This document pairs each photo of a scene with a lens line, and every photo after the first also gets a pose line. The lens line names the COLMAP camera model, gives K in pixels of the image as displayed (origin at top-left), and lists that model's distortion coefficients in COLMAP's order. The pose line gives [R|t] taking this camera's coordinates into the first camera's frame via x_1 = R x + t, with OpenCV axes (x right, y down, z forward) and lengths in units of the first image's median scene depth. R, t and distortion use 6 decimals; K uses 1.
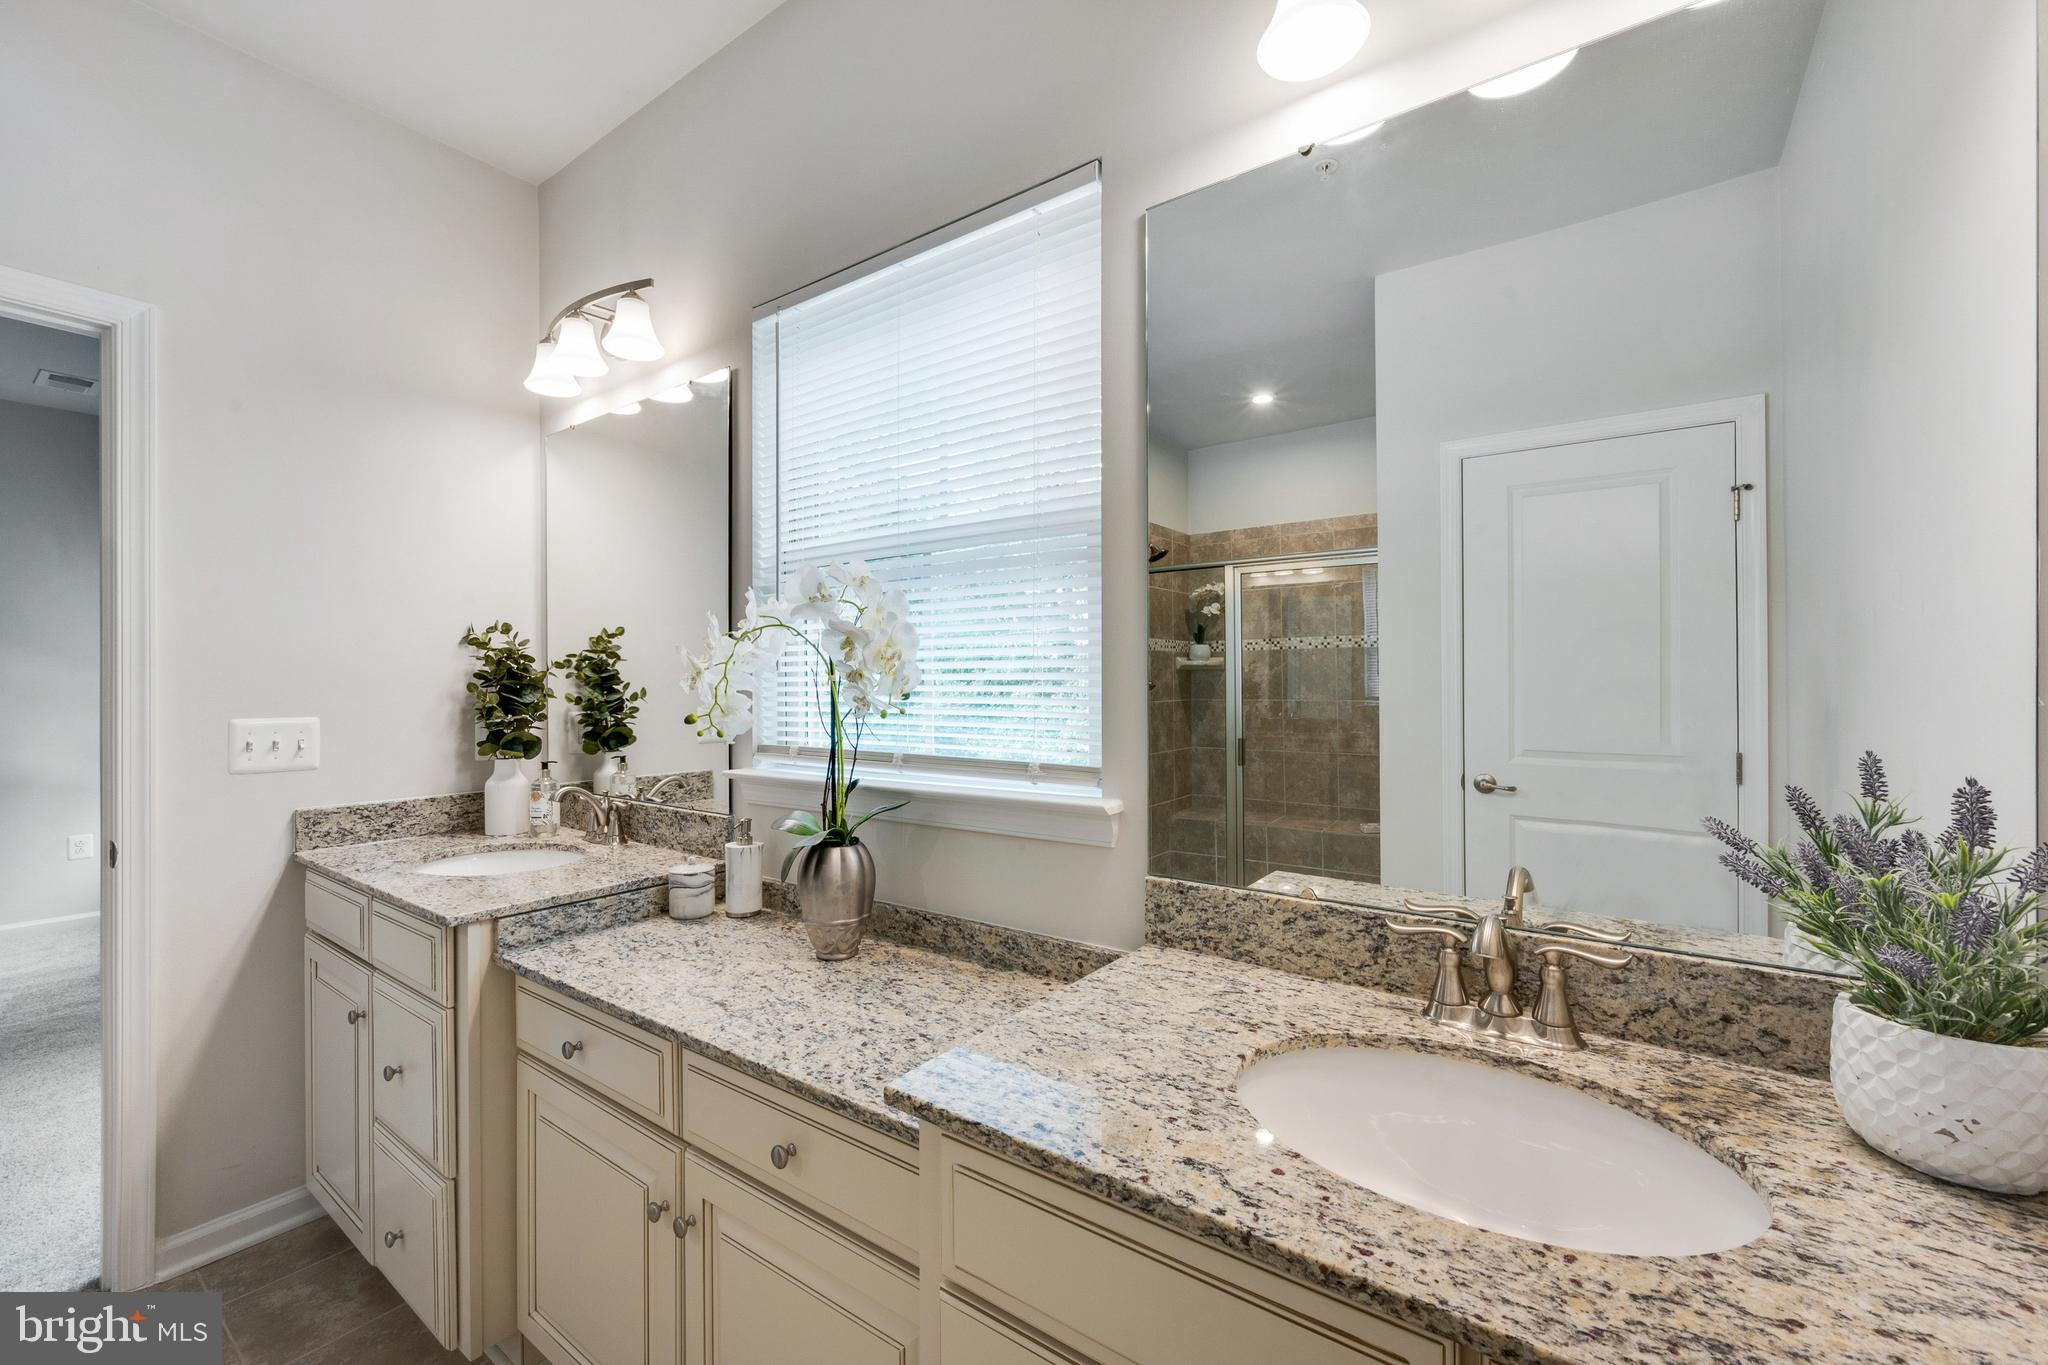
lens RADIAL K [[814.7, 0, 1007.8], [0, 814.7, 673.4], [0, 0, 1]] dist [0.000663, -0.000076]
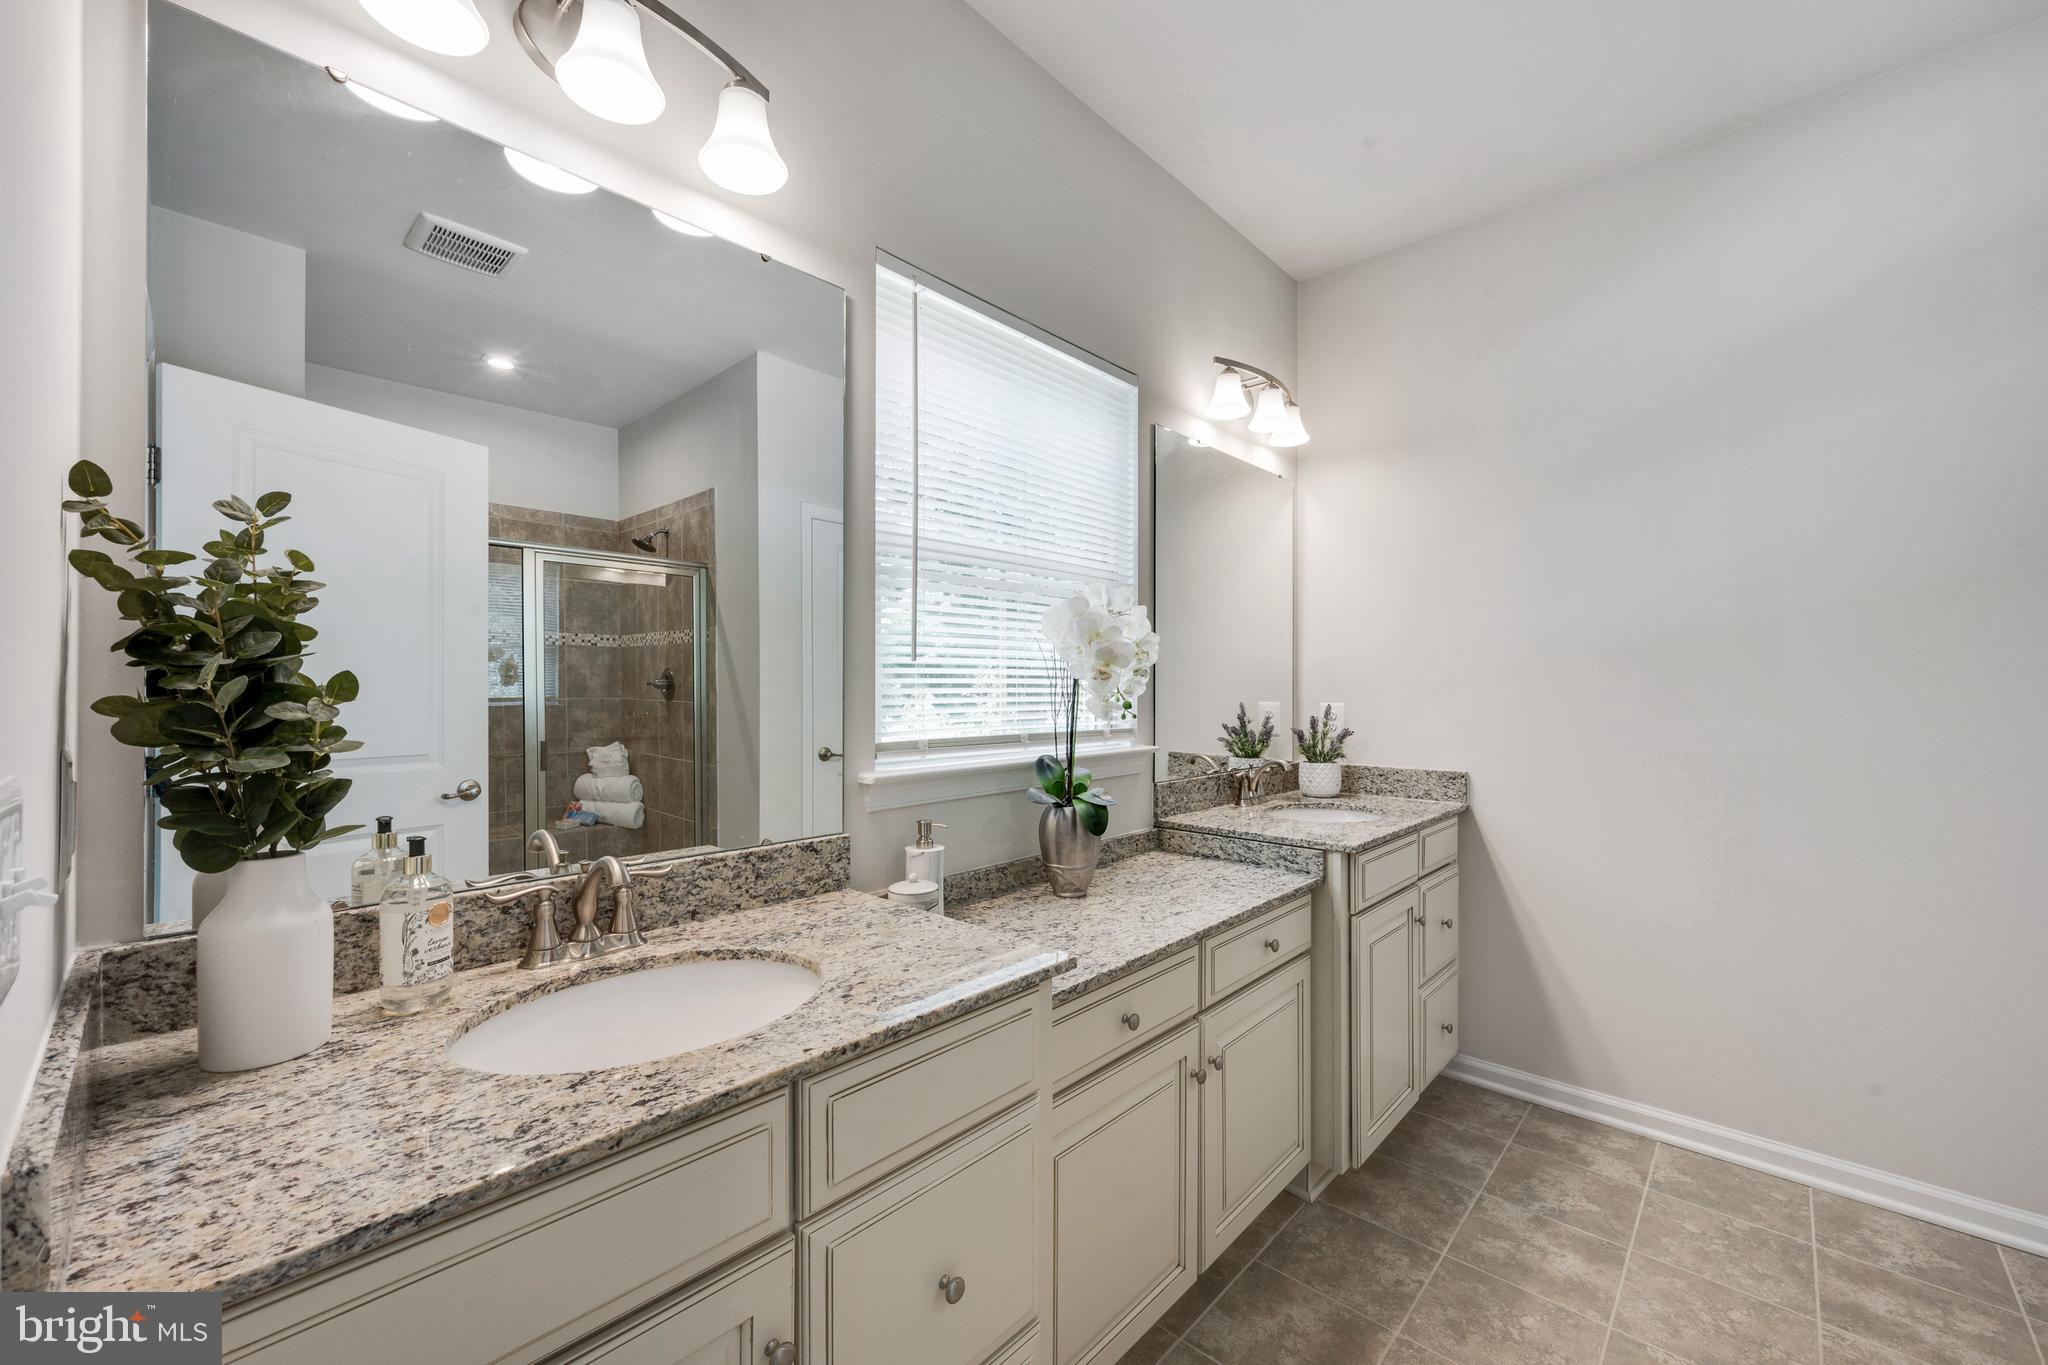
lens RADIAL K [[814.7, 0, 1005.3], [0, 814.7, 673.7], [0, 0, 1]] dist [0.000663, -0.000076]
pose [[0.128820, 0.015276, 0.991550, -1.157566], [-0.019429, 0.999728, -0.012878, 0.019294], [-0.991478, -0.017606, 0.129082, 0.741184]]
